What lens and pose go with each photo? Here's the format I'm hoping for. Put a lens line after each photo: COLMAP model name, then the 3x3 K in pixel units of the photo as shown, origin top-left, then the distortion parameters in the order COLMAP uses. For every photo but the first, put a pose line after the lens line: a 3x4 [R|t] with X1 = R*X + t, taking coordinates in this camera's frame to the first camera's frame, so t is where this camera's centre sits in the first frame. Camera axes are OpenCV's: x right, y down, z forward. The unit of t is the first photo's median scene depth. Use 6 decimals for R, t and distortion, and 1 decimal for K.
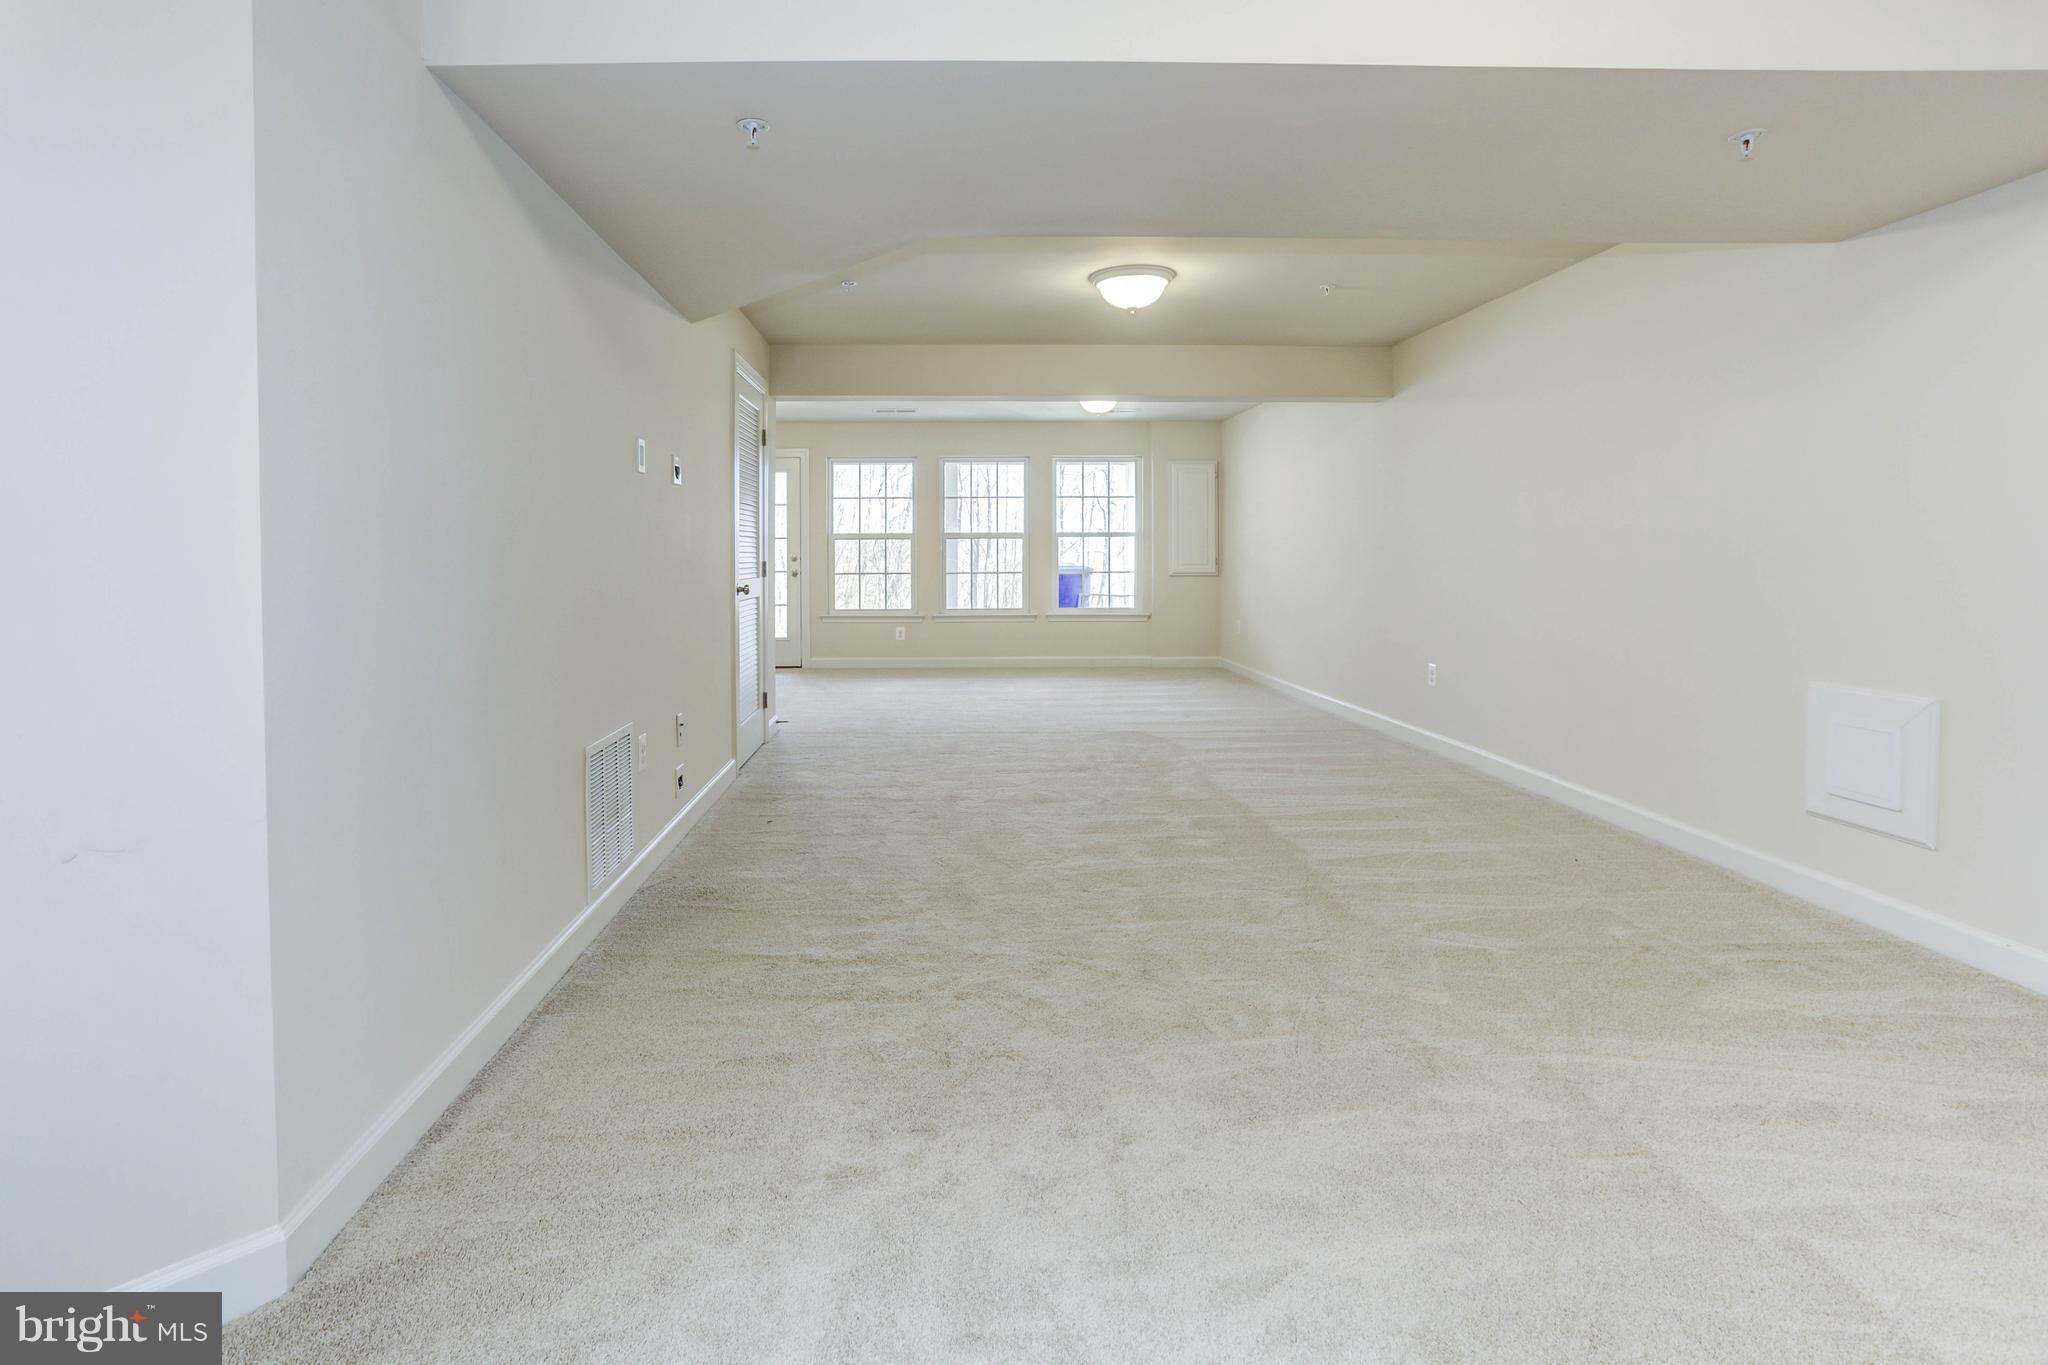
lens RADIAL K [[1065.0, 0, 1025.1], [0, 1065.0, 675.6], [0, 0, 1]] dist [-0.036469, 0.020731]
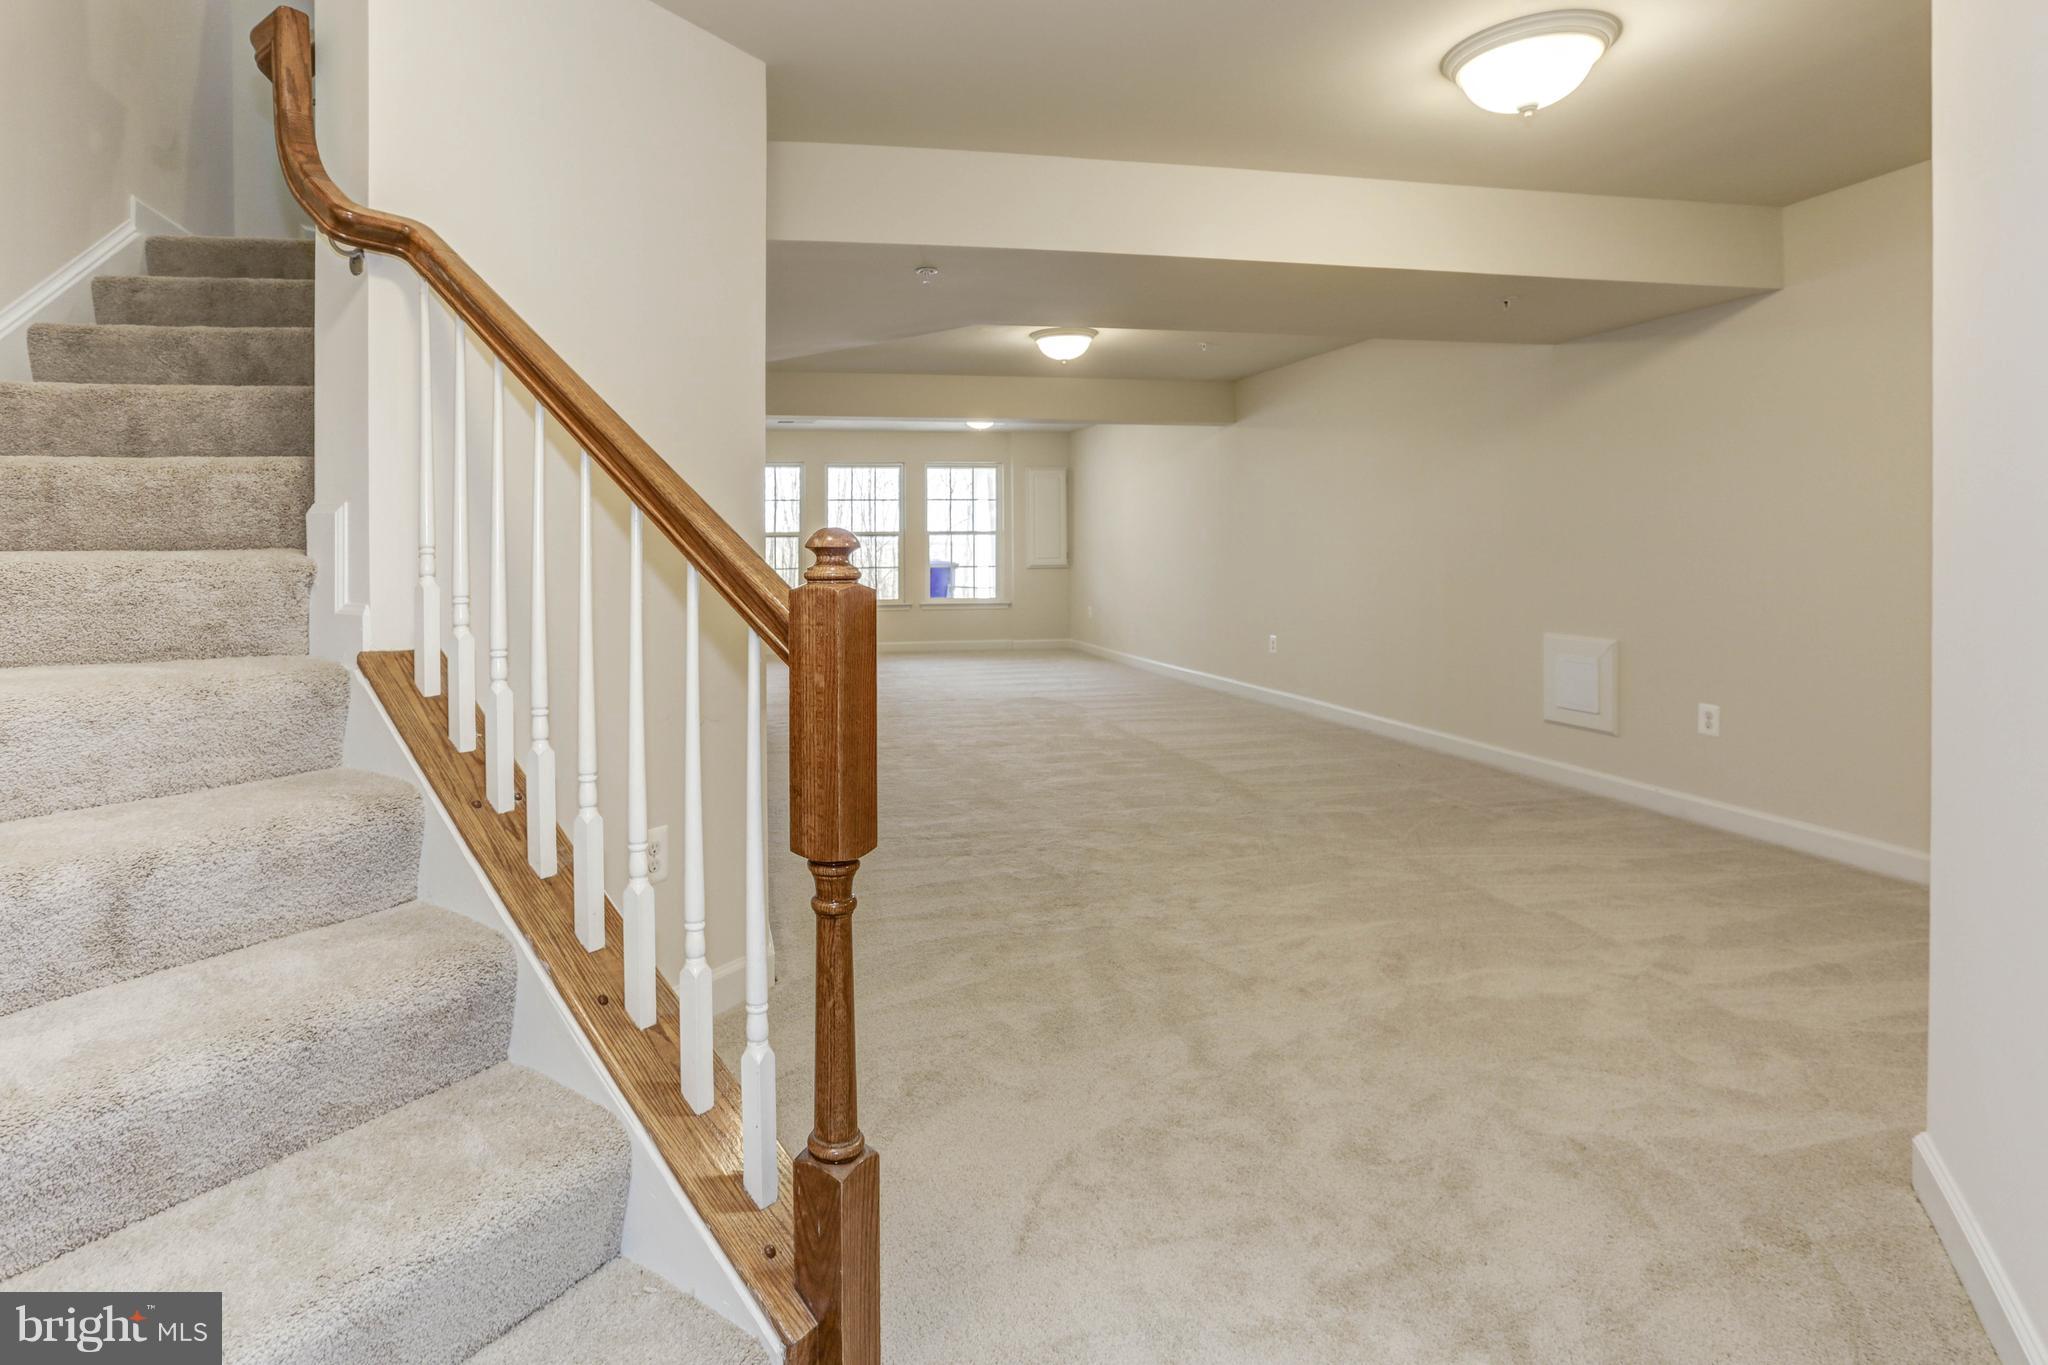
lens RADIAL K [[1001.2, 0, 1024.0], [0, 1001.2, 682.5], [0, 0, 1]] dist [-0.048741, -0.000005]
pose [[0.986179, -0.029759, 0.162989, -0.098834], [0.026693, 0.999424, 0.020971, 0.011948], [-0.163519, -0.016331, 0.986405, -0.121904]]
